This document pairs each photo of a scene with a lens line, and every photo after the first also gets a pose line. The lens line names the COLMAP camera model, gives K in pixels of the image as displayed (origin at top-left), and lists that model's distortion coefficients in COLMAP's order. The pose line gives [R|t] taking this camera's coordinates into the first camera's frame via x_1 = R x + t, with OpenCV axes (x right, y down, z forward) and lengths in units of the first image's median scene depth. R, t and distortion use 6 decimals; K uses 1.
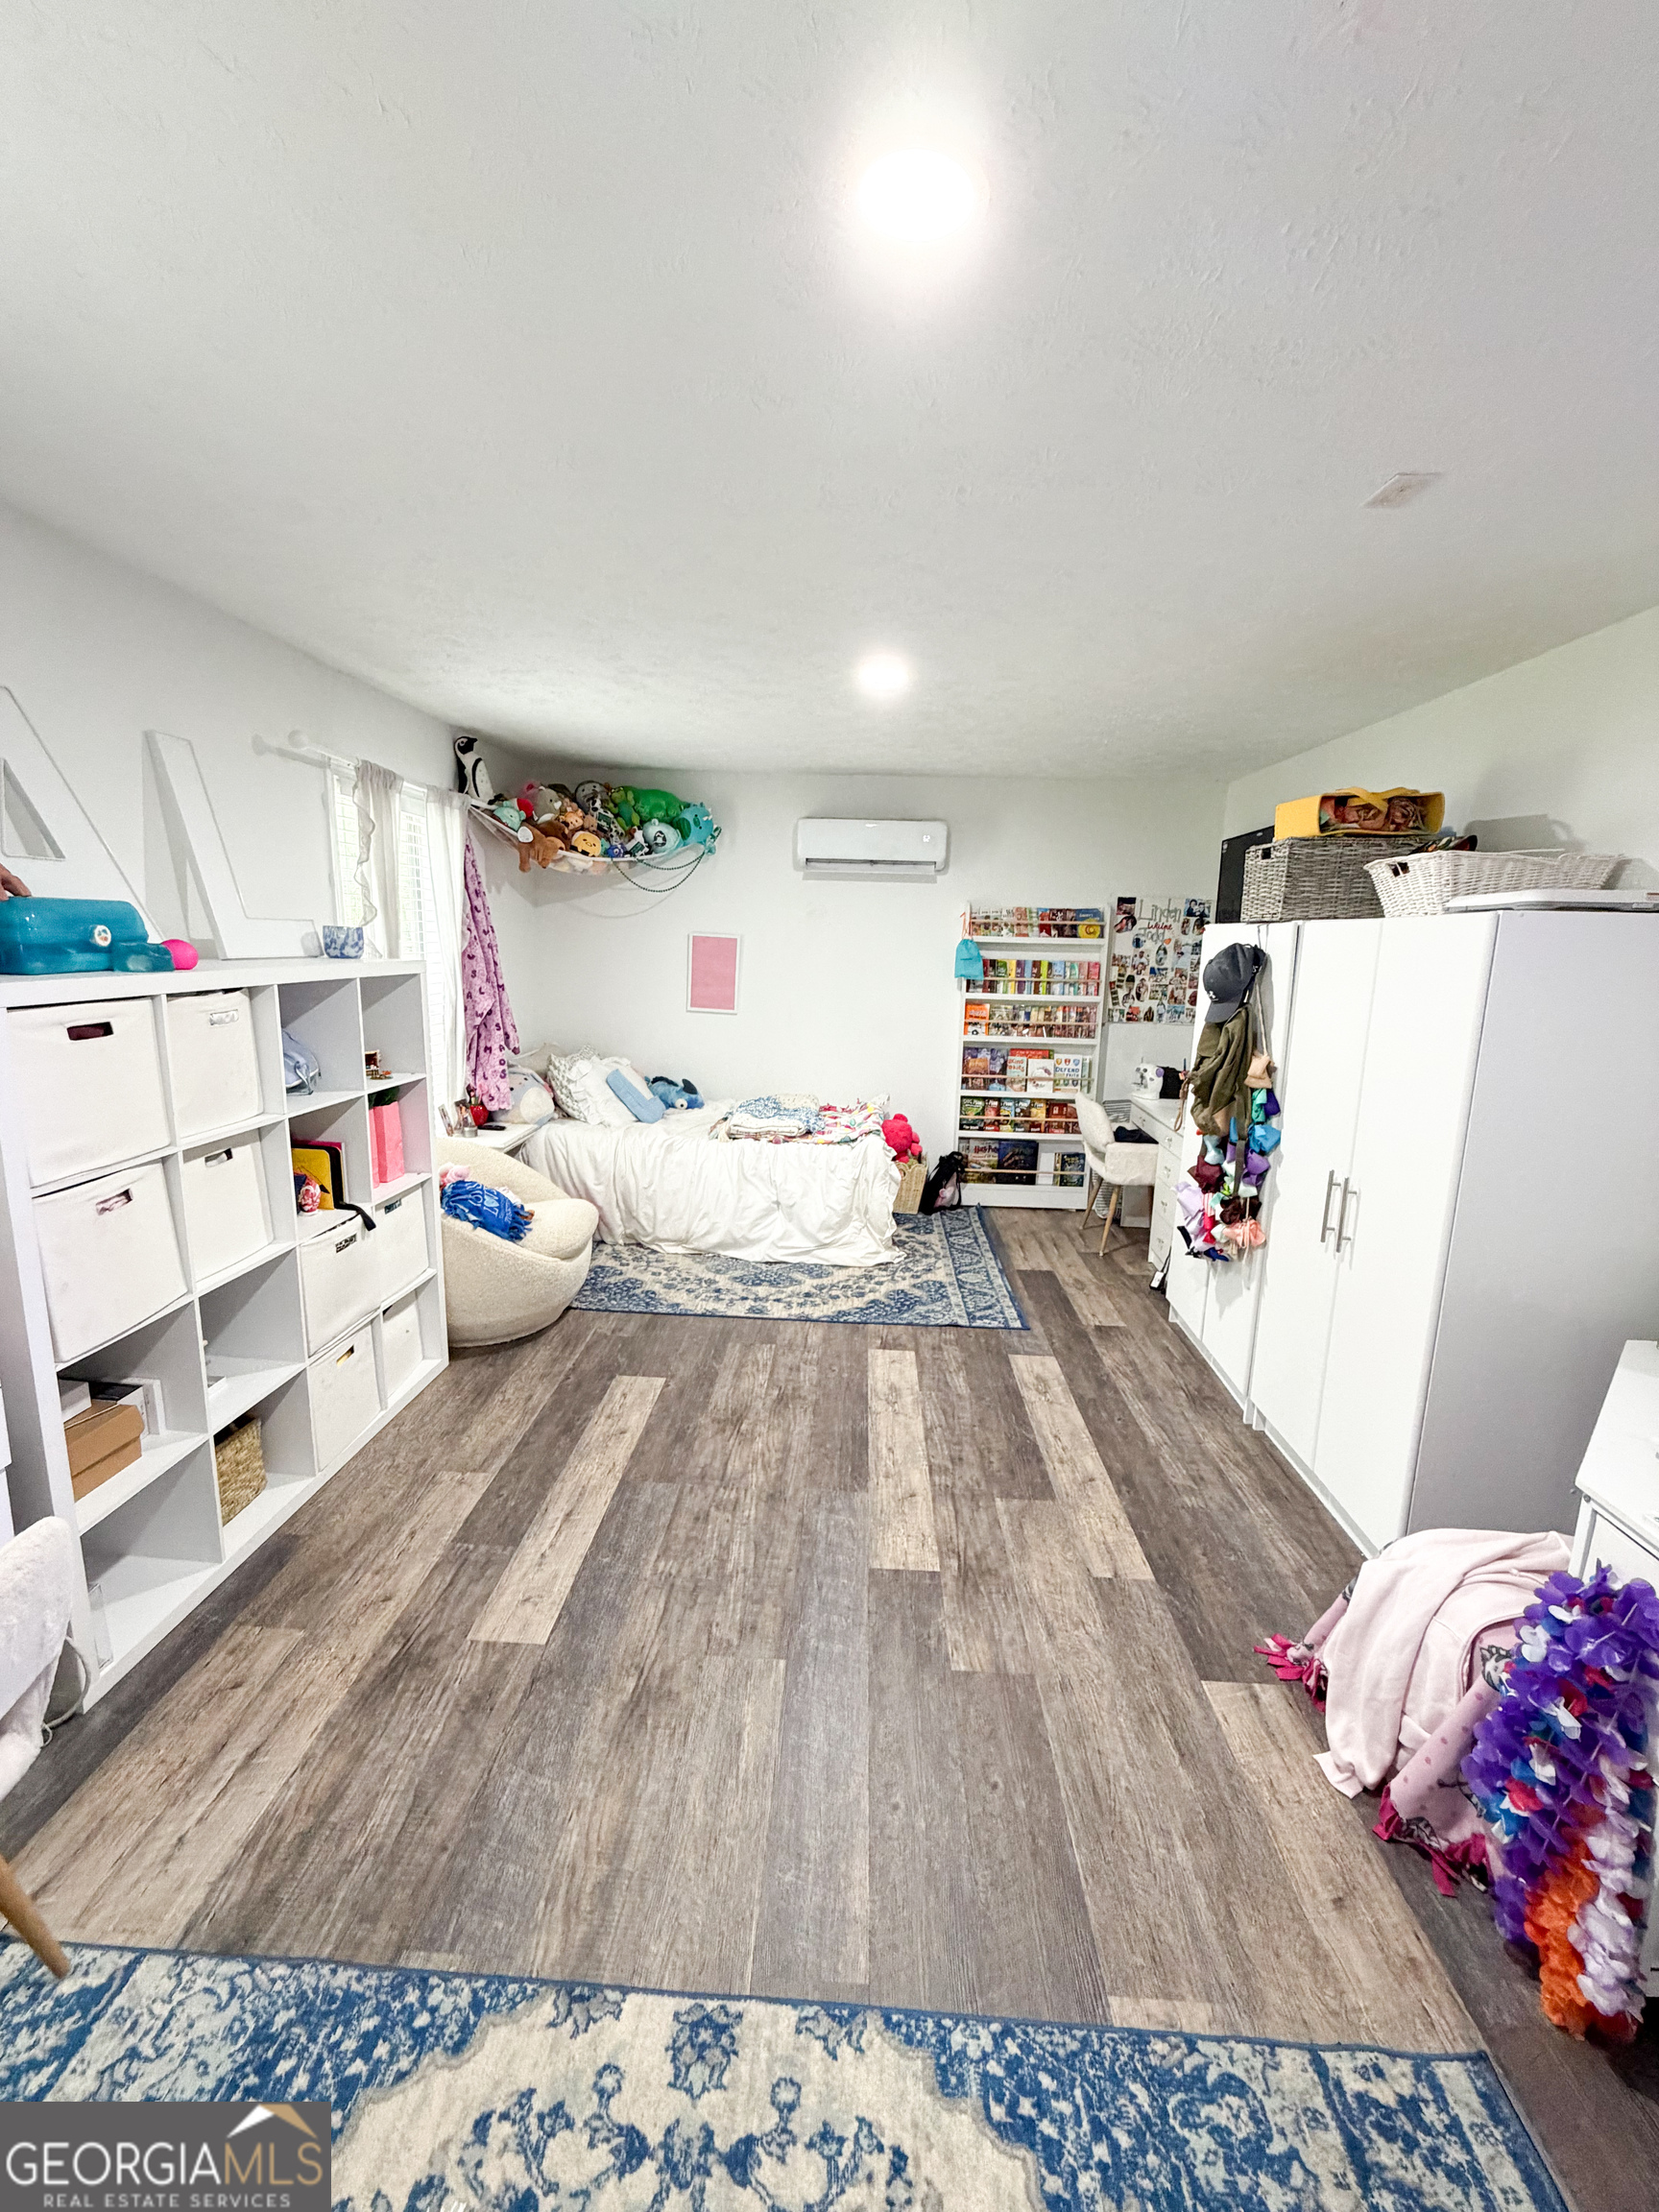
lens RADIAL K [[882.6, 0, 829.7], [0, 882.6, 1098.9], [0, 0, 1]] dist [0.000597, -0.000089]
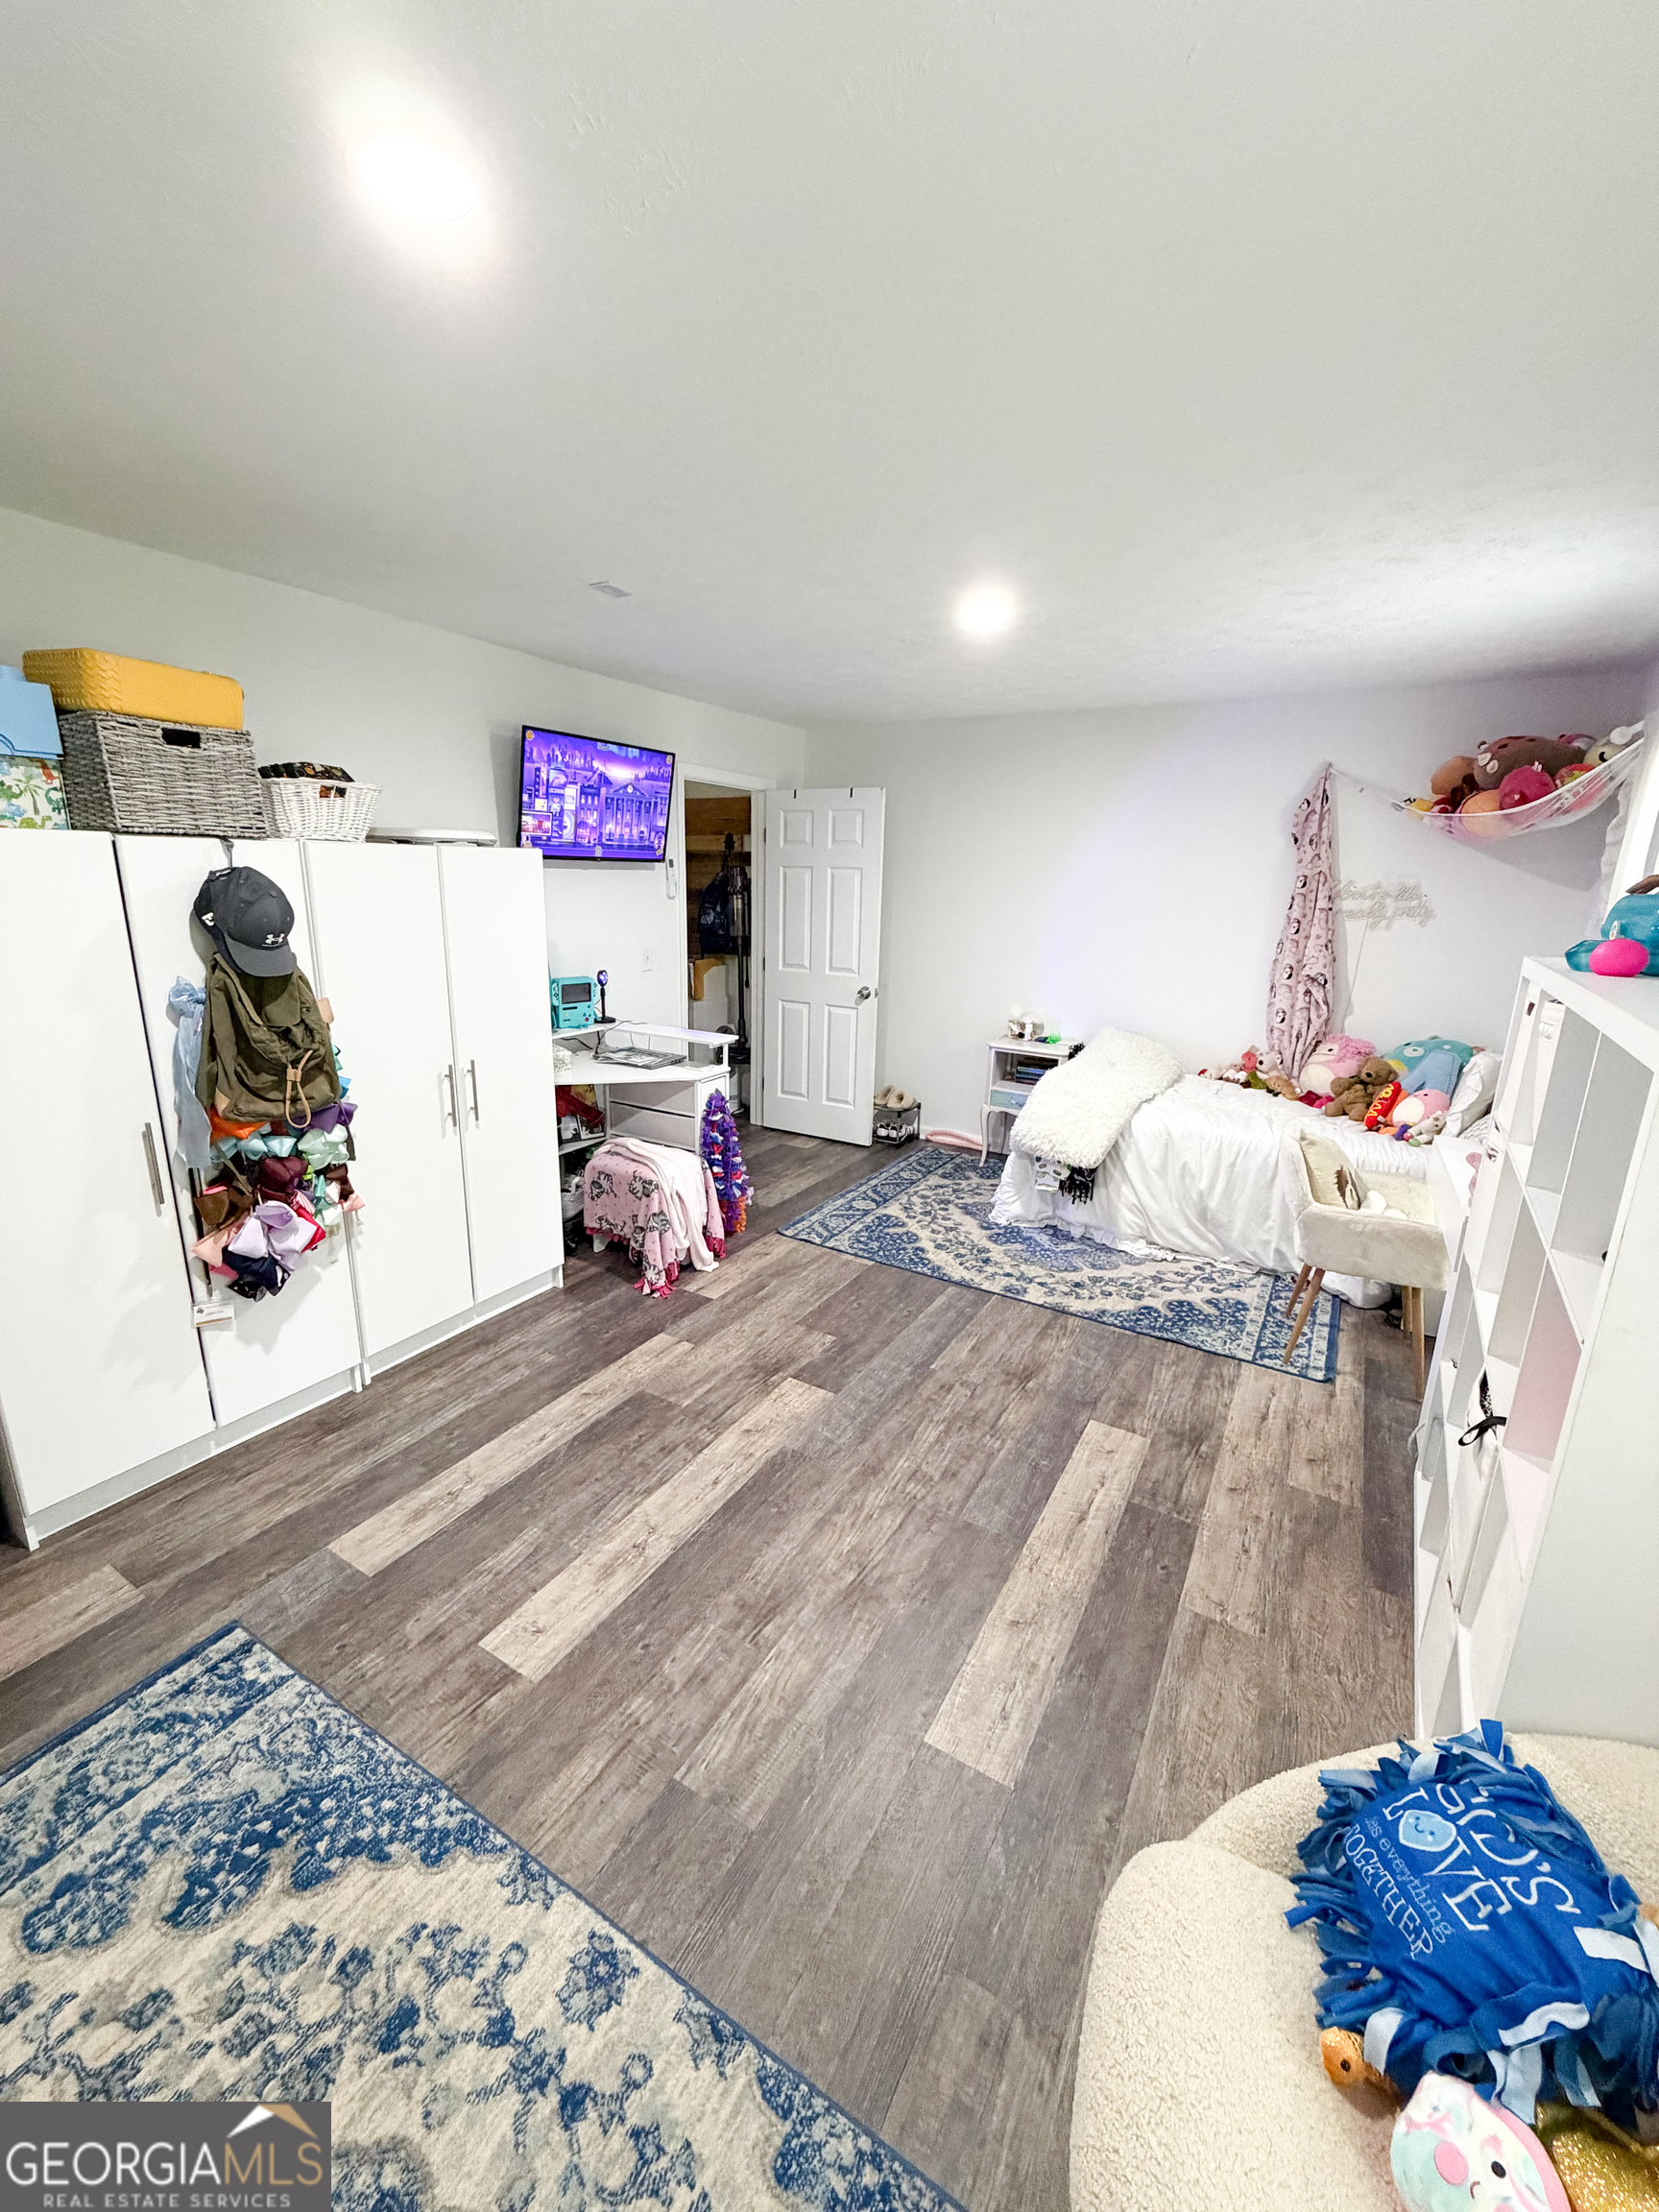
lens RADIAL K [[882.6, 0, 829.7], [0, 882.6, 1098.9], [0, 0, 1]] dist [0.000597, -0.000089]
pose [[-0.878534, -0.166891, 0.447577, -0.292001], [0.037906, 0.909670, 0.413599, -0.246559], [-0.476173, 0.380327, -0.792850, 1.225468]]
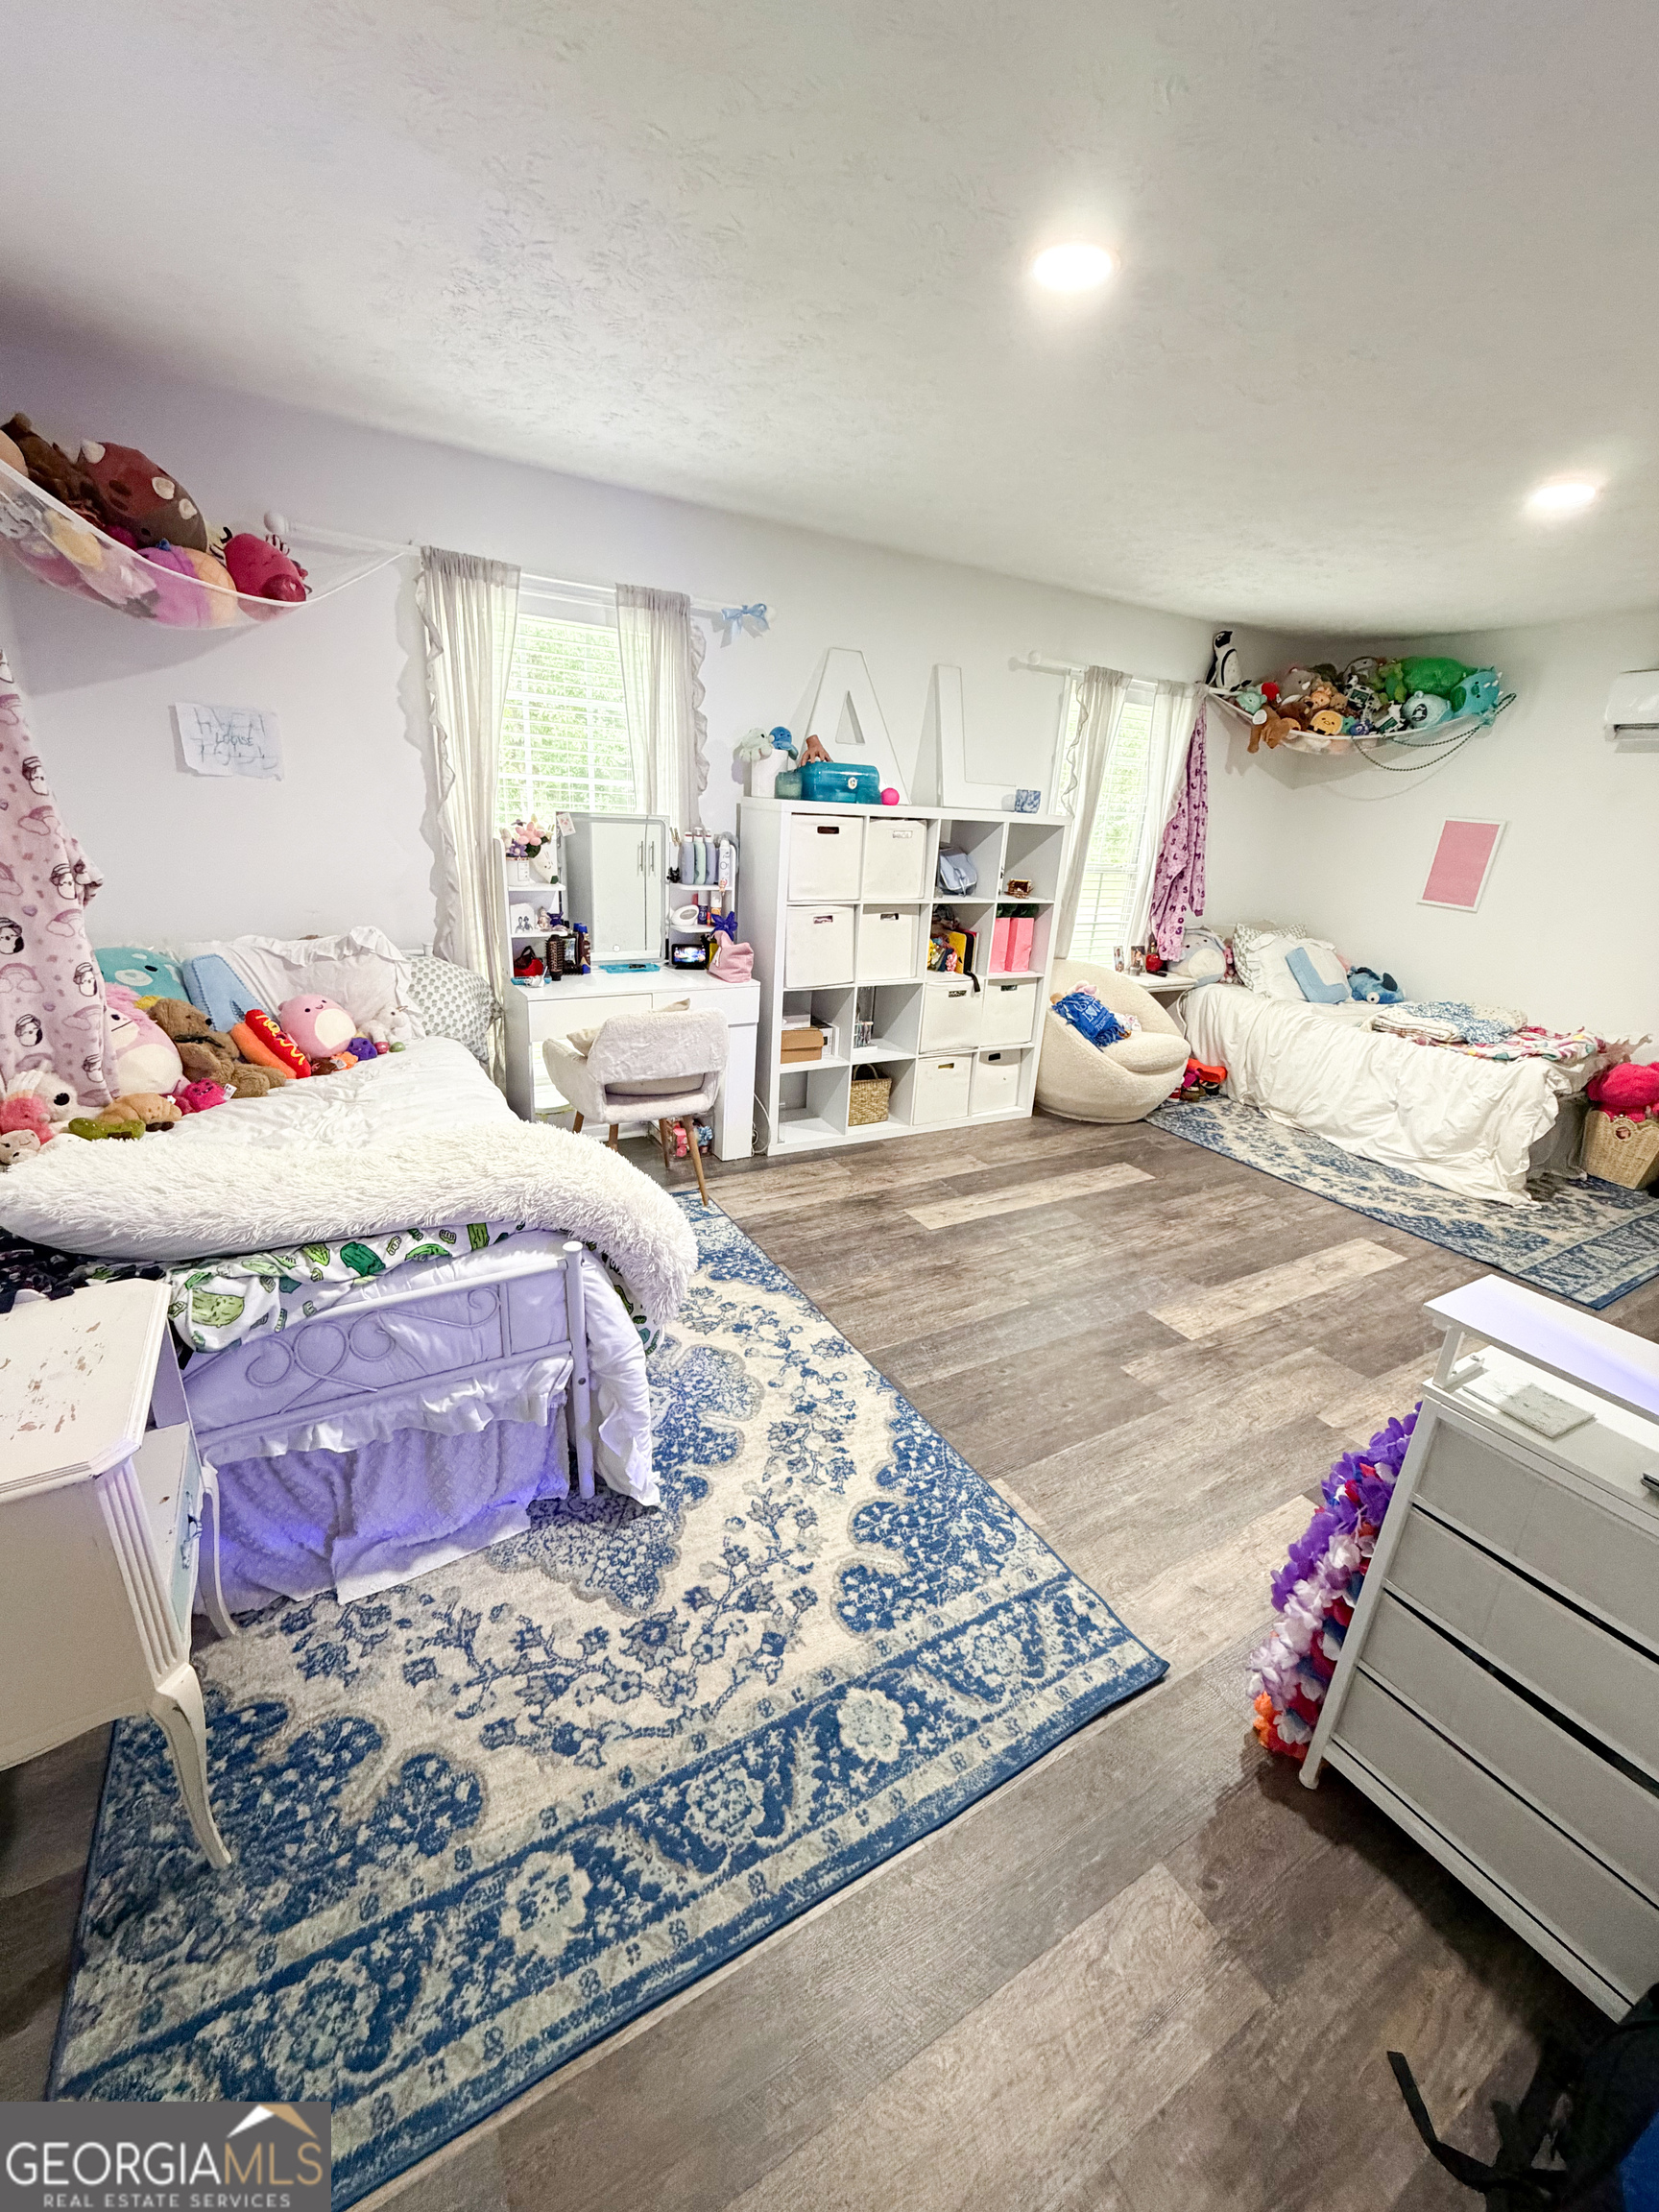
lens RADIAL K [[882.6, 0, 829.7], [0, 882.6, 1098.9], [0, 0, 1]] dist [0.000597, -0.000089]
pose [[0.539935, 0.275155, -0.795462, 0.474577], [-0.196673, 0.960140, 0.198622, 0.056832], [0.818407, 0.049203, 0.572529, -0.058596]]
